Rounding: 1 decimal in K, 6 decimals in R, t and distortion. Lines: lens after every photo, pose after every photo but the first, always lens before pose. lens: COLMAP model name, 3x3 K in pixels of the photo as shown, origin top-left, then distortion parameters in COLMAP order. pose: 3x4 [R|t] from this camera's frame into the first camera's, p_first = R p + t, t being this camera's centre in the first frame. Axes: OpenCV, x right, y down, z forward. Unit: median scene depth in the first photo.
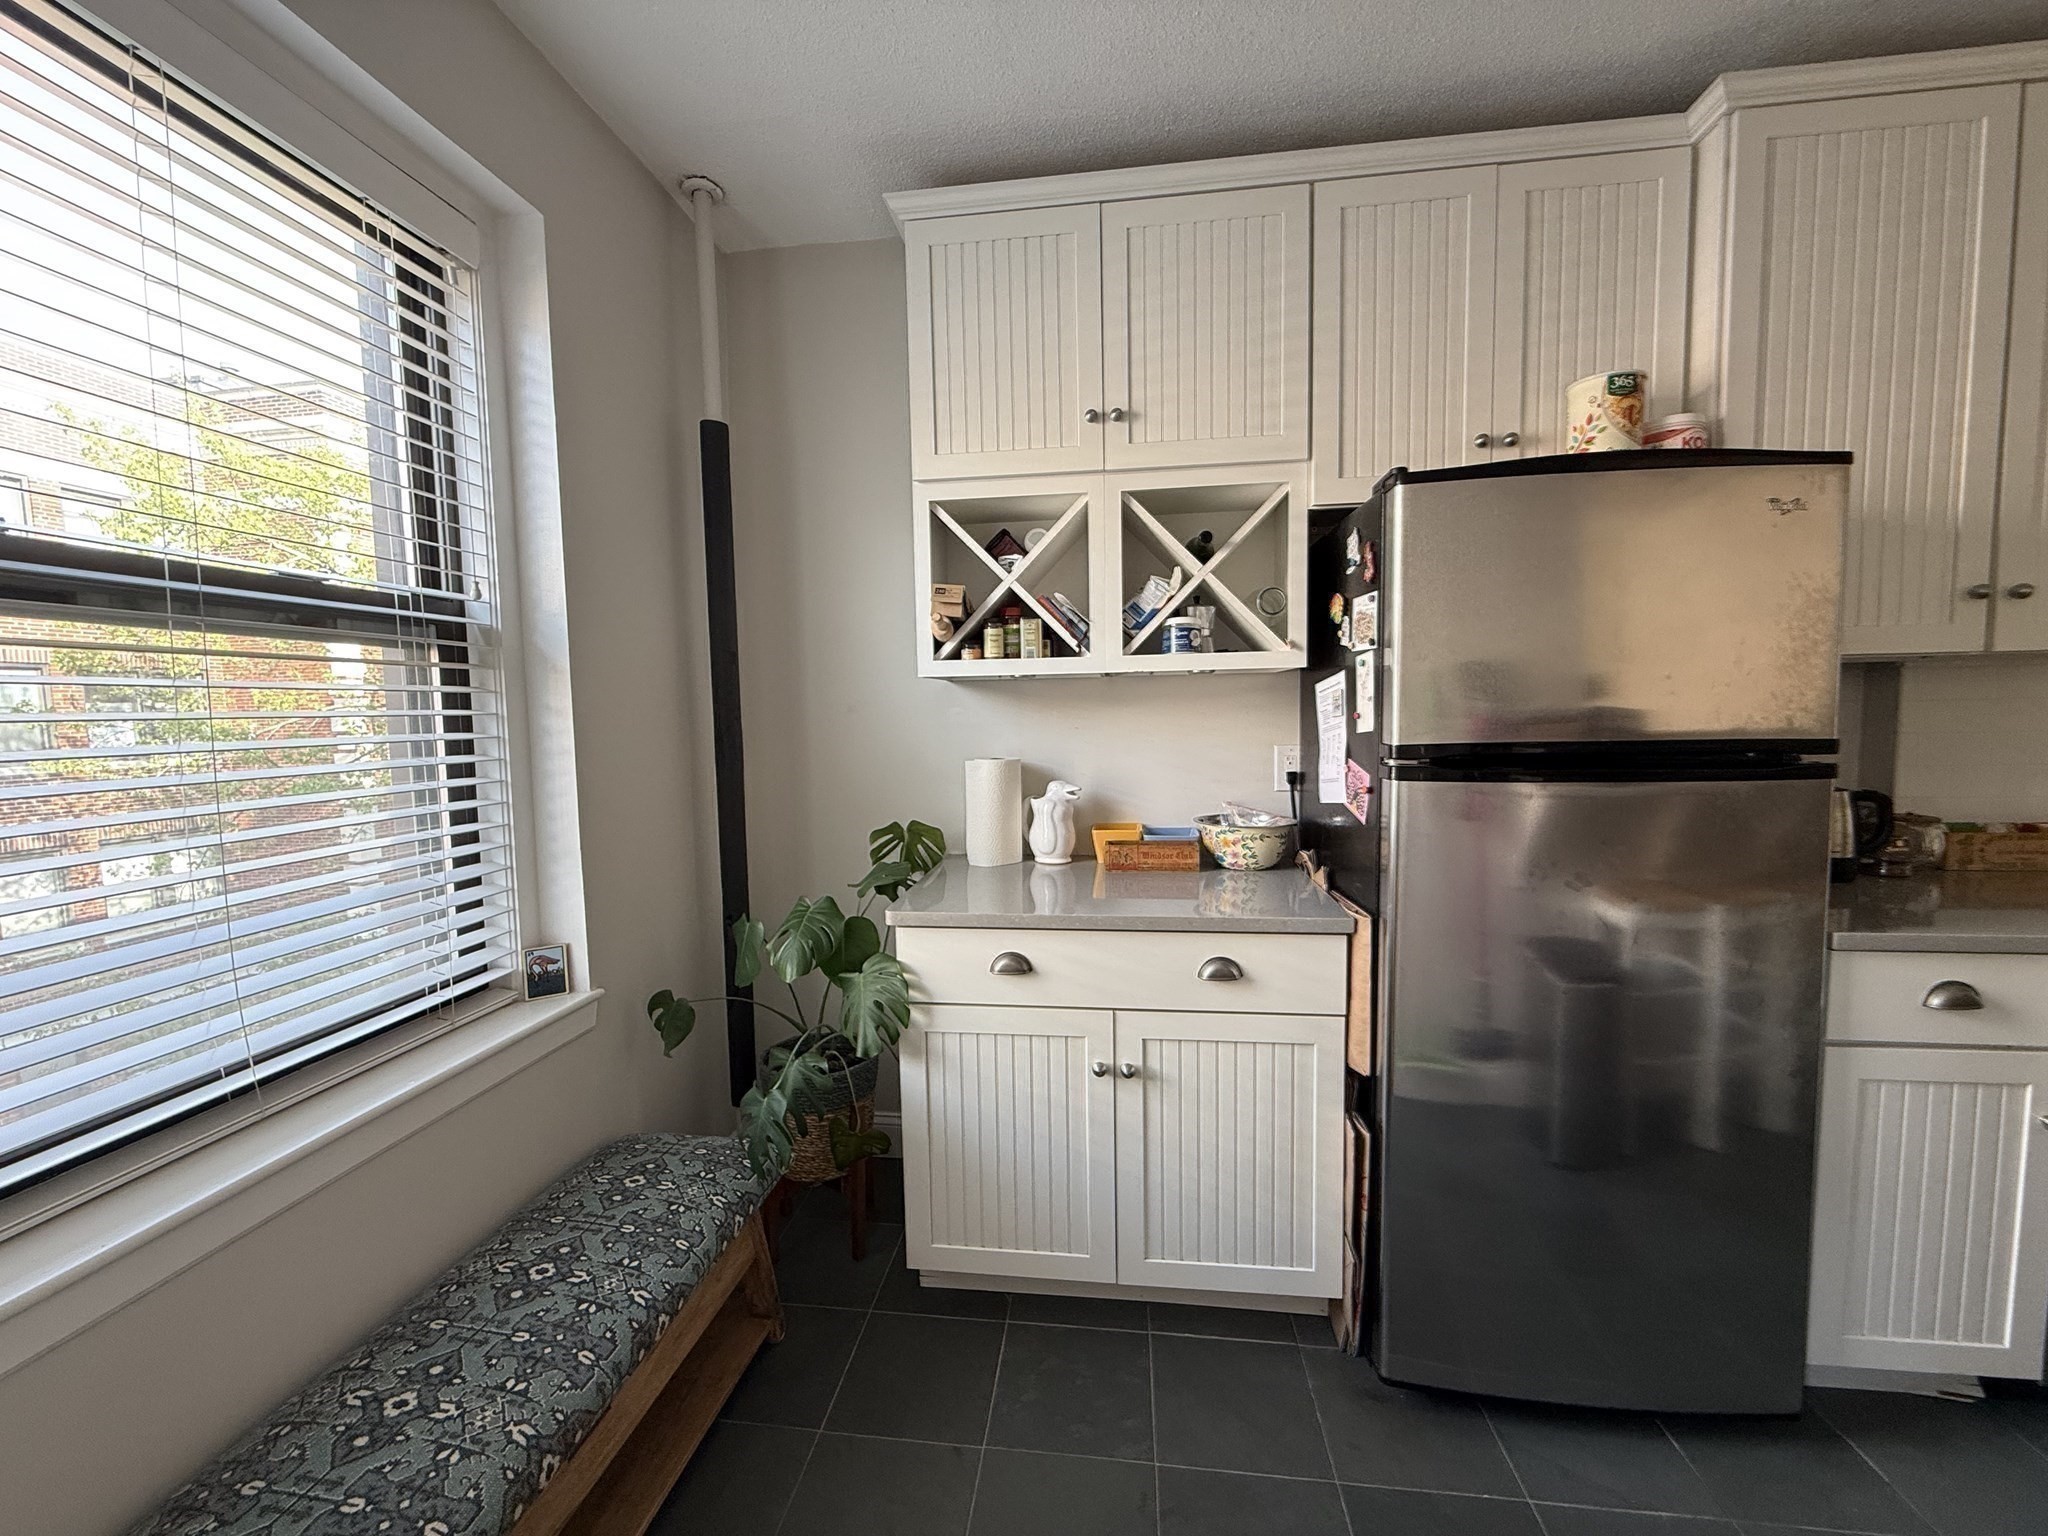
lens RADIAL K [[817.4, 0, 1021.5], [0, 817.4, 769.7], [0, 0, 1]] dist [-0.003245, 0.000797]
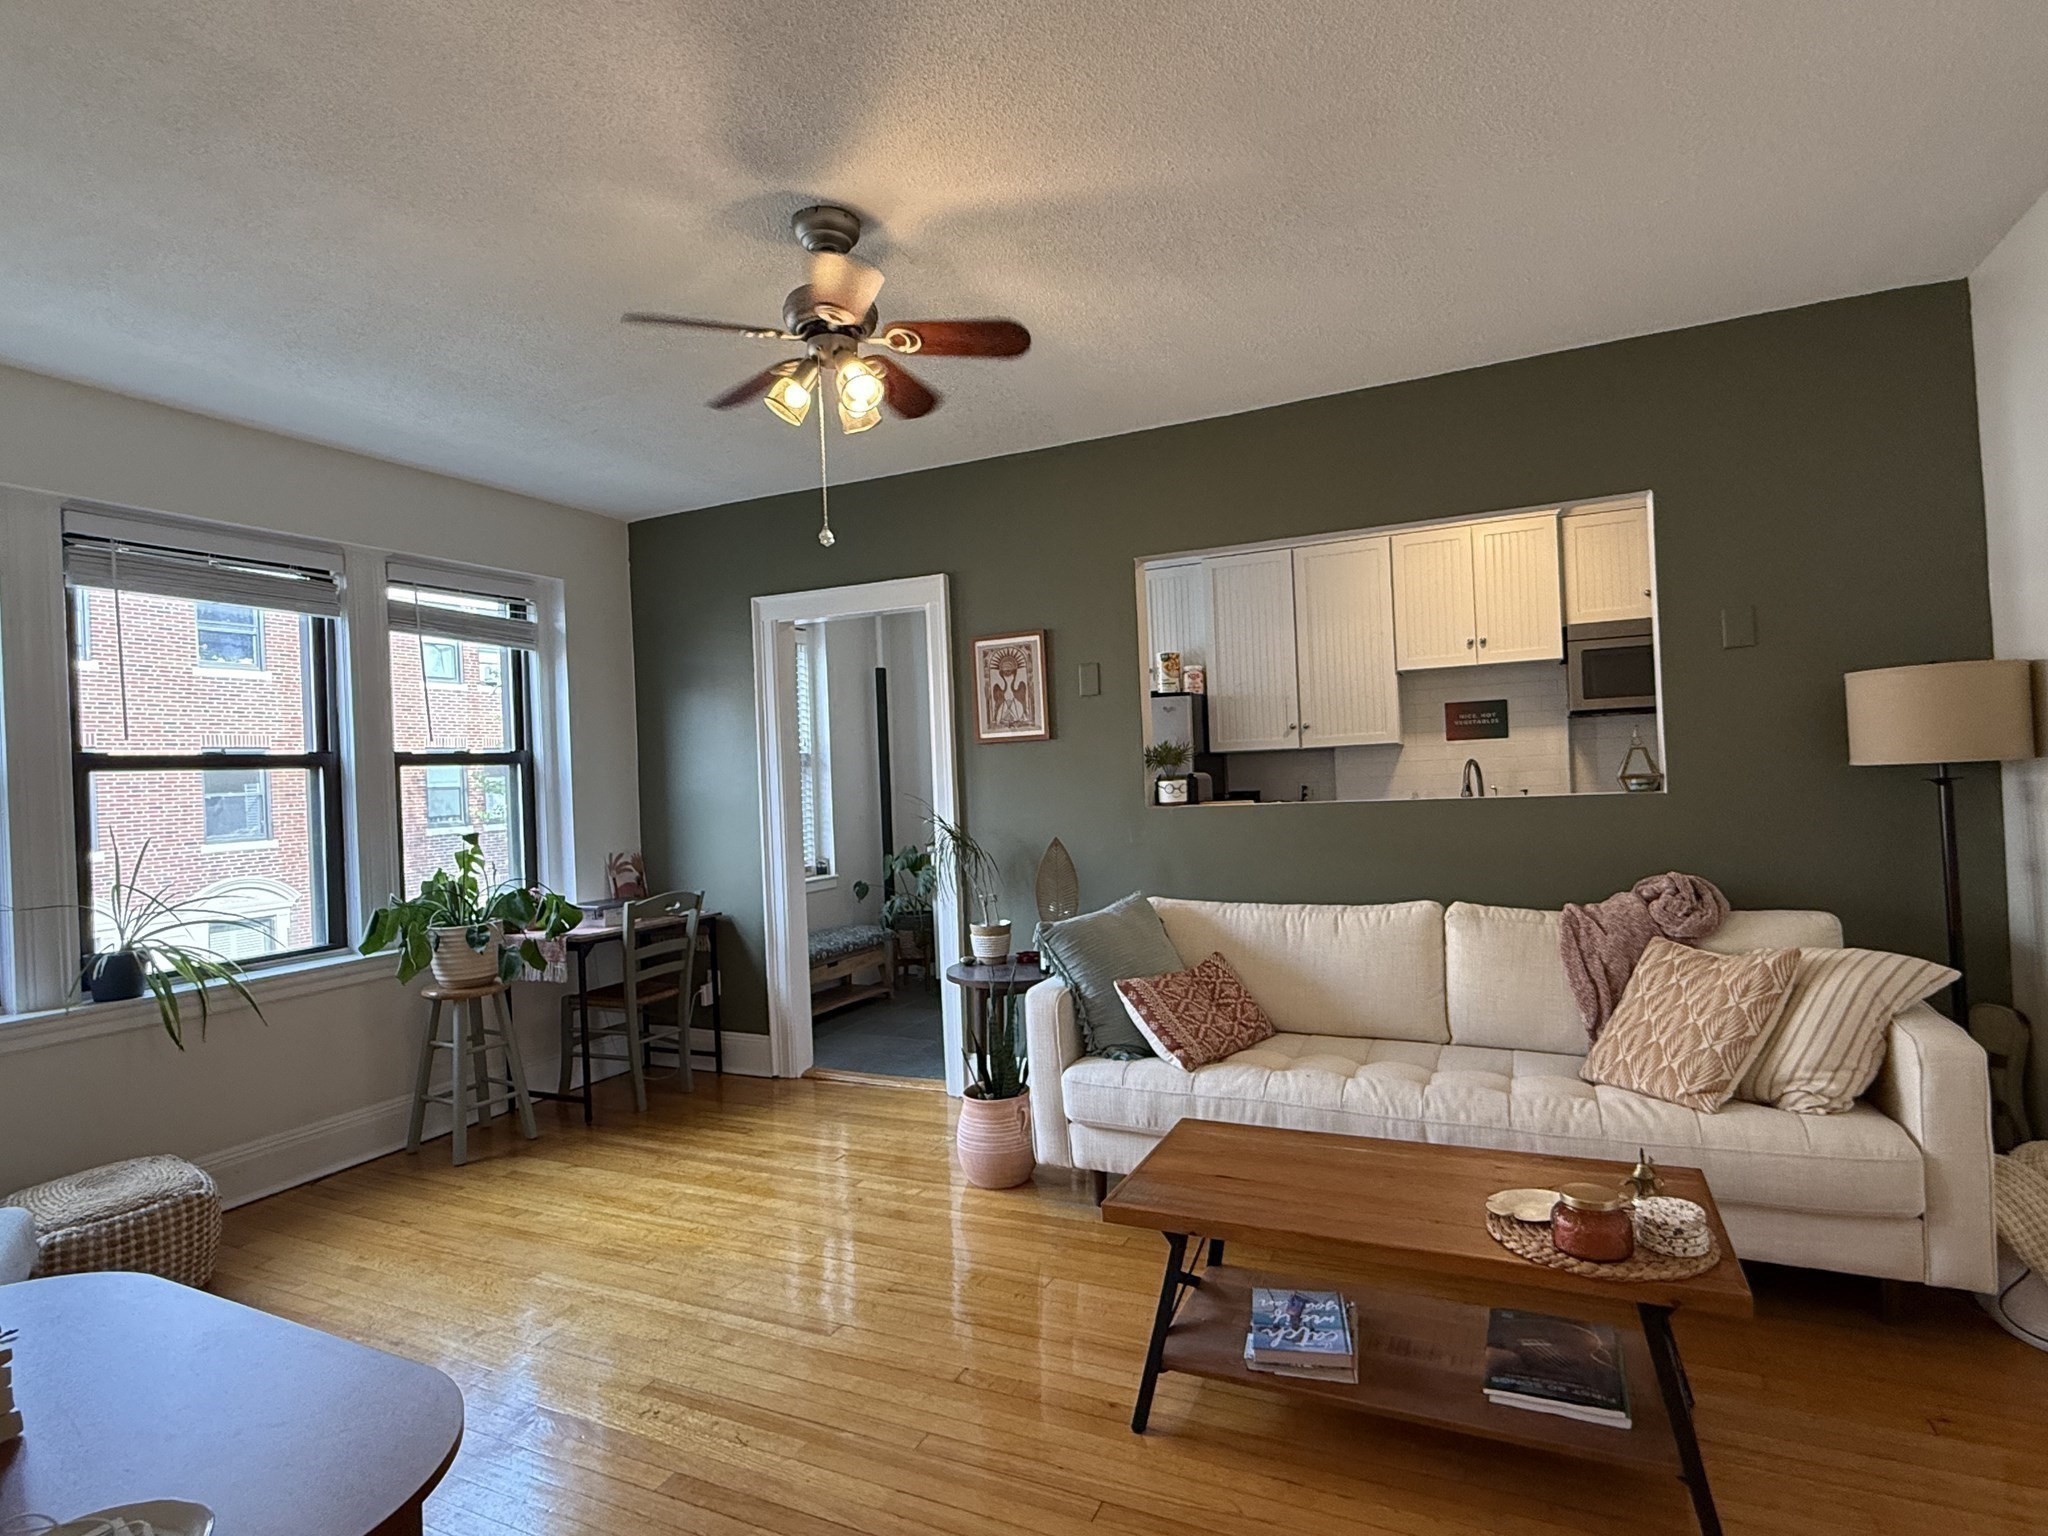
lens RADIAL K [[1055.6, 0, 1026.7], [0, 1055.6, 770.3], [0, 0, 1]] dist [-0.002352, -0.000064]
pose [[0.946775, -0.020824, -0.321221, 1.418097], [-0.000553, 0.997799, -0.066314, 0.154691], [0.321894, 0.062962, 0.944680, -2.507896]]
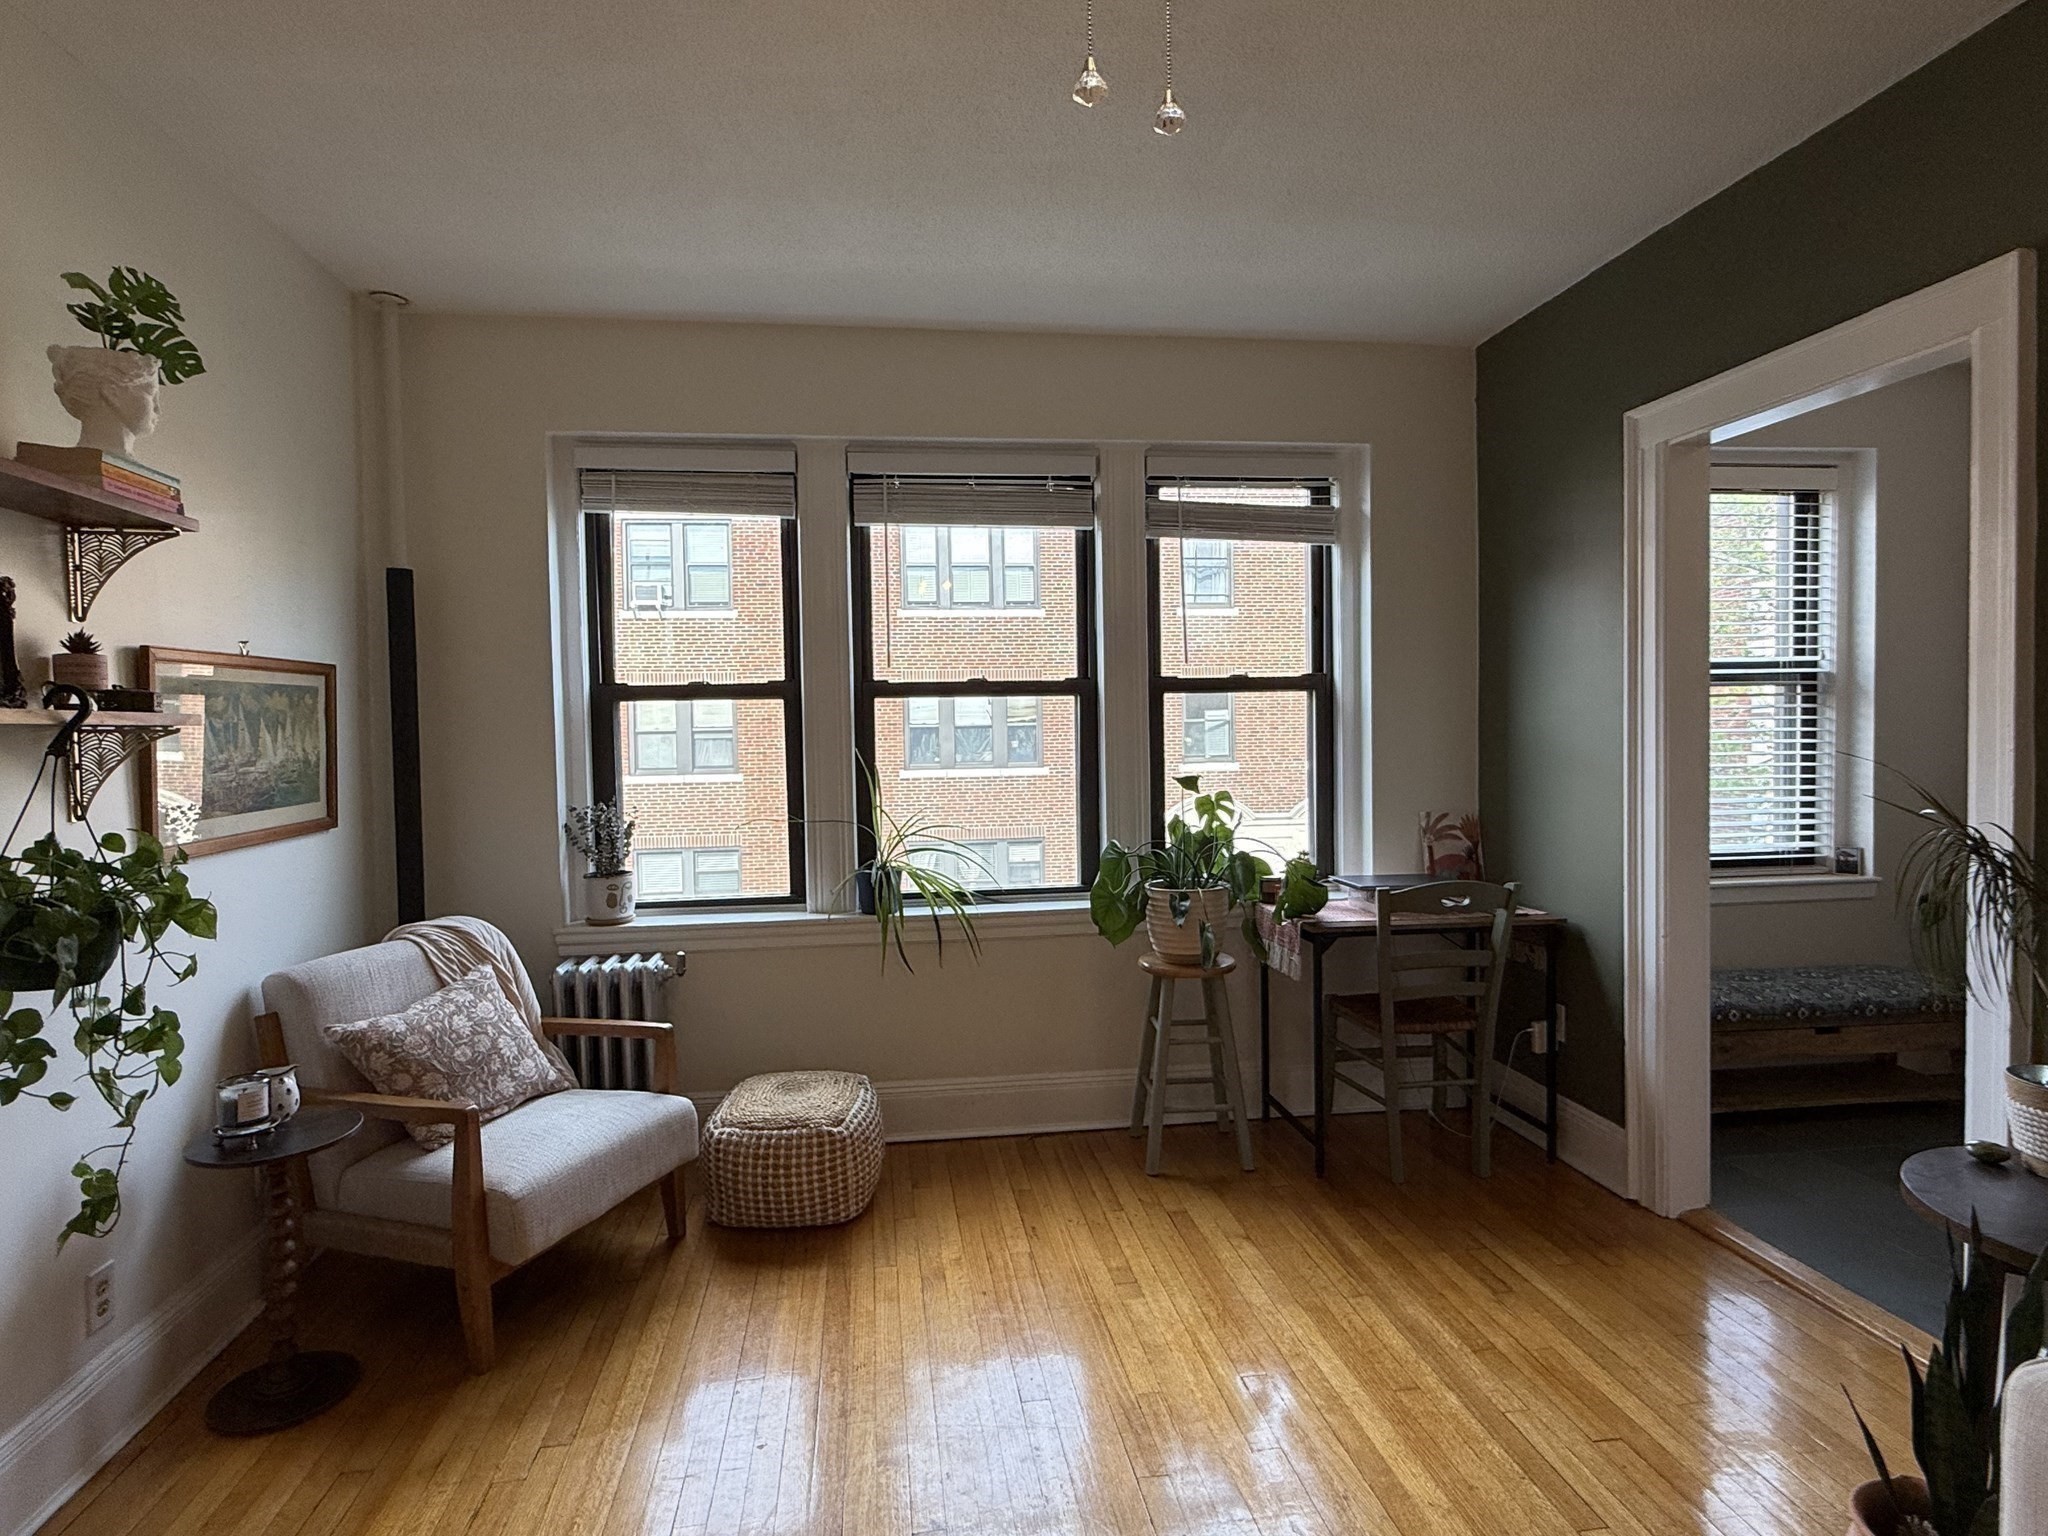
lens RADIAL K [[1055.6, 0, 1019.4], [0, 1055.6, 767.6], [0, 0, 1]] dist [-0.002352, -0.000064]
pose [[0.251569, 0.045977, -0.966747, 1.241531], [-0.059833, 0.997699, 0.031879, 0.080161], [0.965988, 0.049824, 0.253741, -1.418922]]
